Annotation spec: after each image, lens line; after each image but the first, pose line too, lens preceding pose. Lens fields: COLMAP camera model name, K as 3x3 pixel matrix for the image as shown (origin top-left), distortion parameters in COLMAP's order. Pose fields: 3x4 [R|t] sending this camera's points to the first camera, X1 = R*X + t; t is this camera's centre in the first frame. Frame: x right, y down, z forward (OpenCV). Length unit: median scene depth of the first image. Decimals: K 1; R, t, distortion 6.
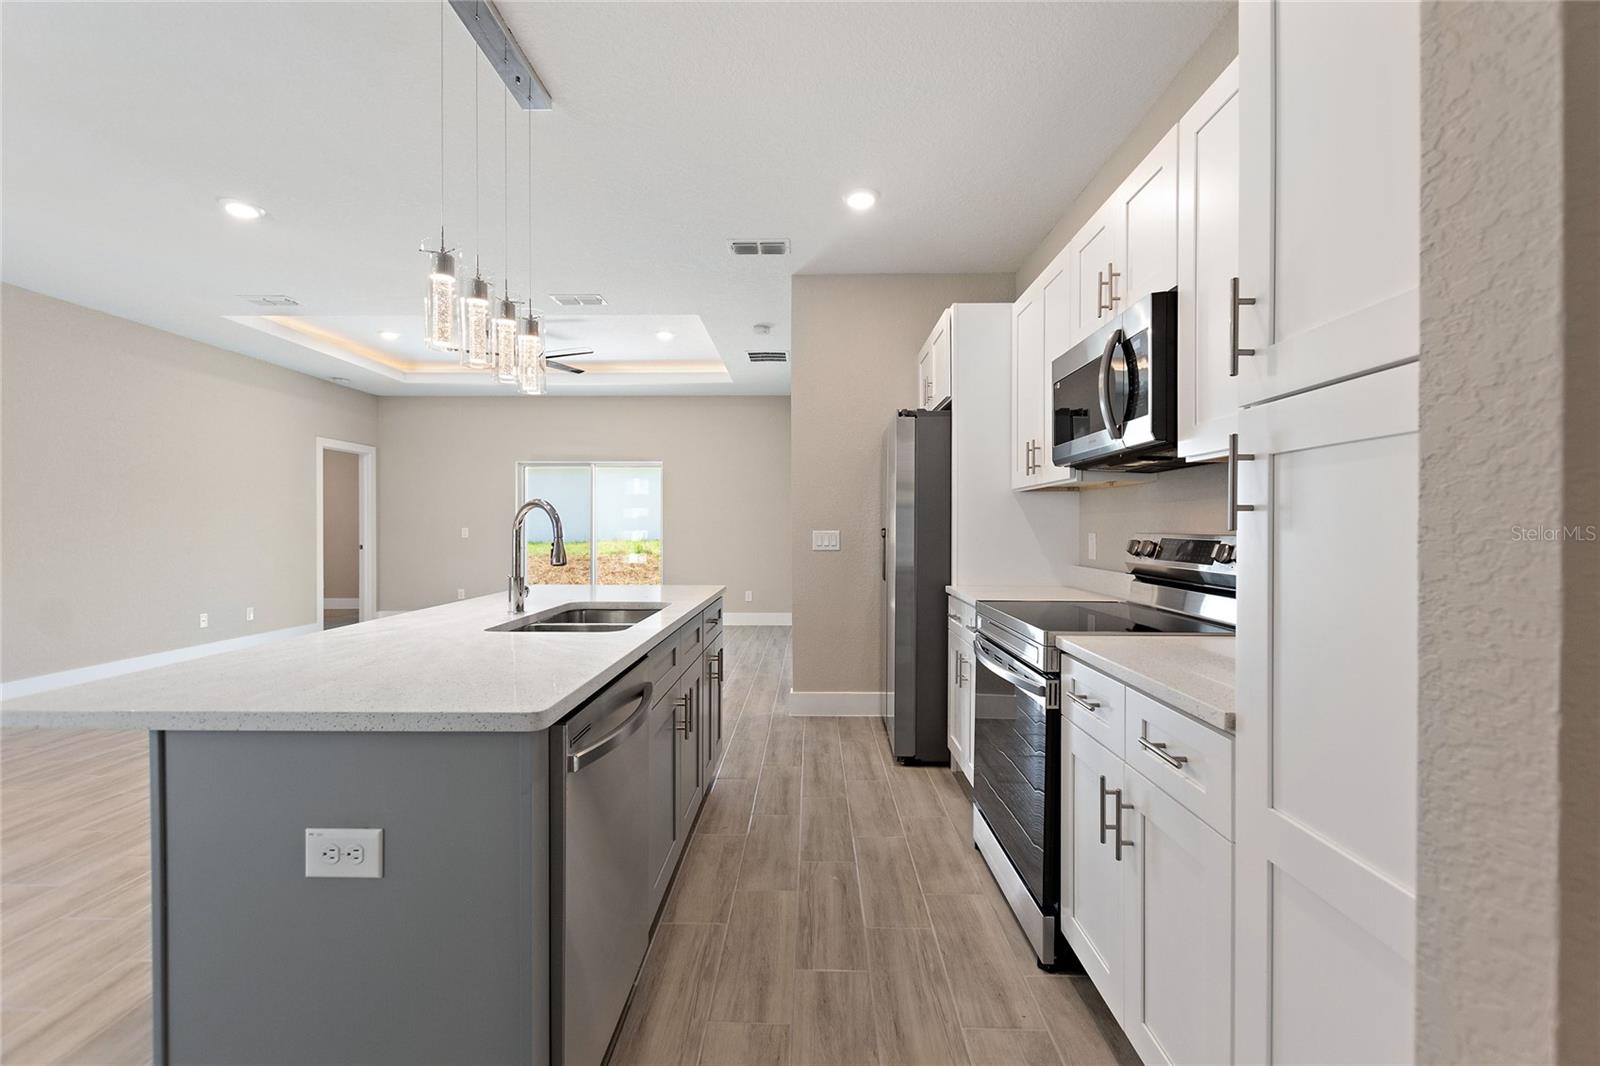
lens RADIAL K [[695.2, 0, 800.0], [0, 695.2, 533.0], [0, 0, 1]] dist [0.000509, -0.000382]
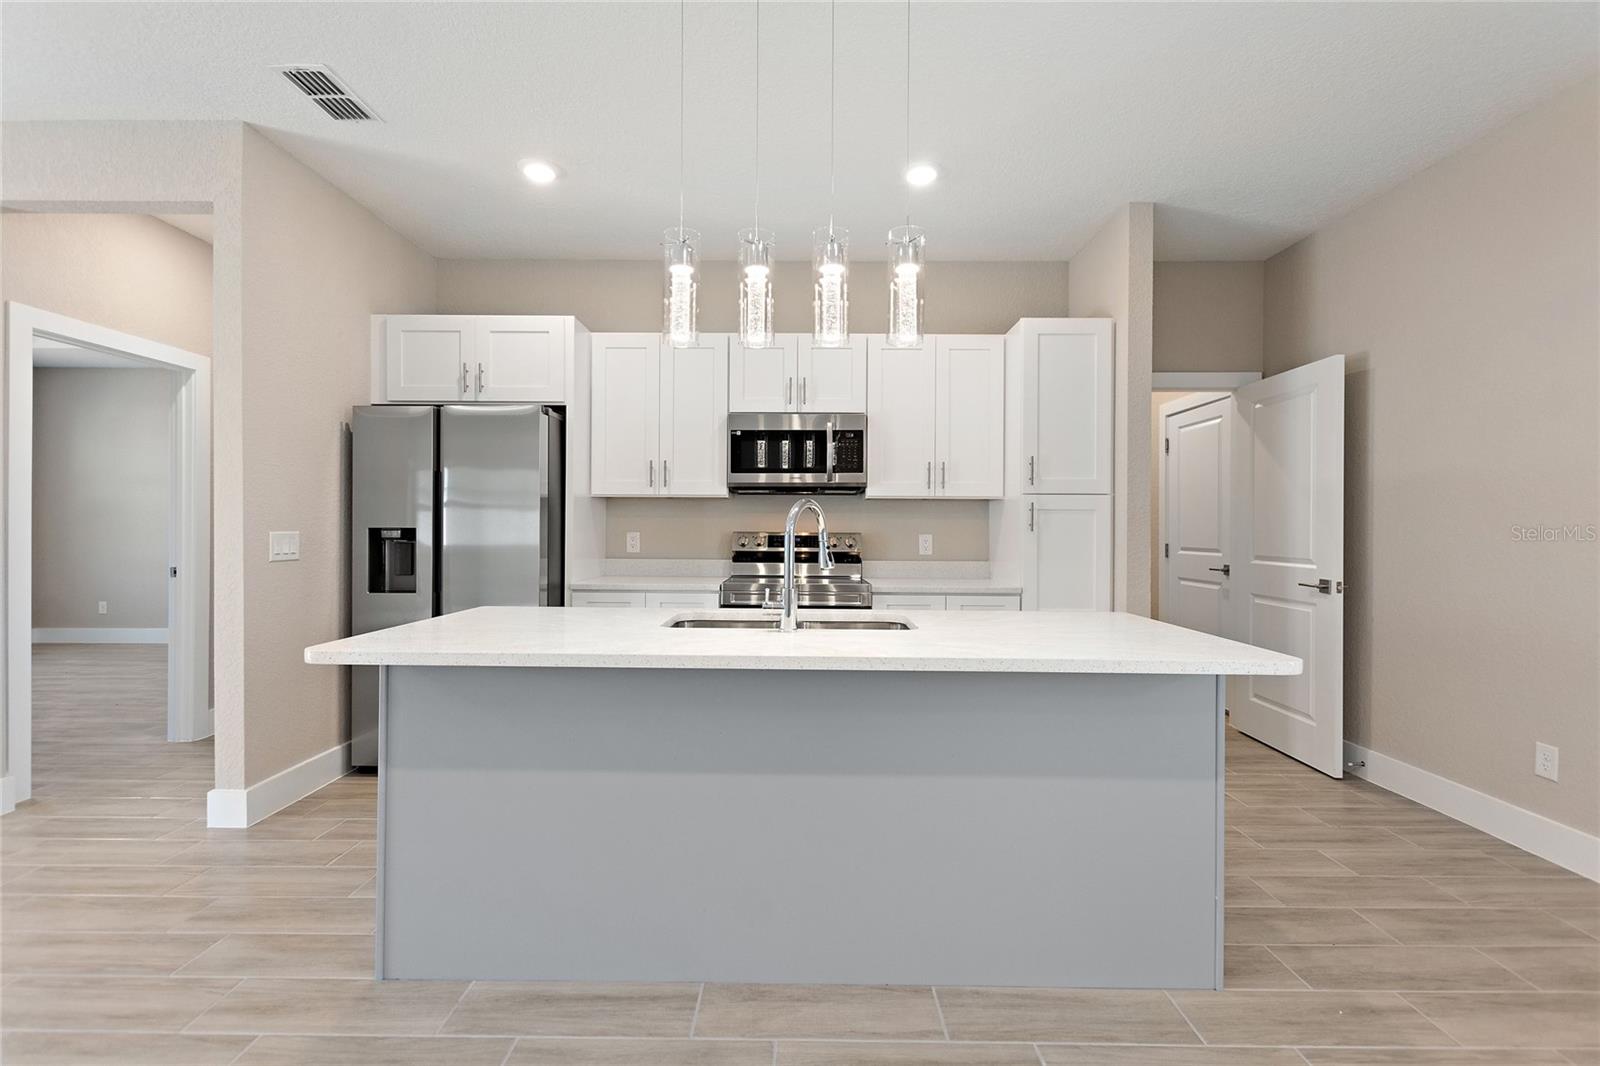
lens RADIAL K [[695.2, 0, 800.0], [0, 695.2, 533.0], [0, 0, 1]] dist [0.000509, -0.000382]
pose [[-0.007068, -0.007119, 0.999950, -0.687969], [0.002477, 0.999971, 0.007137, -0.004819], [-0.999972, 0.002527, -0.007050, 0.543358]]
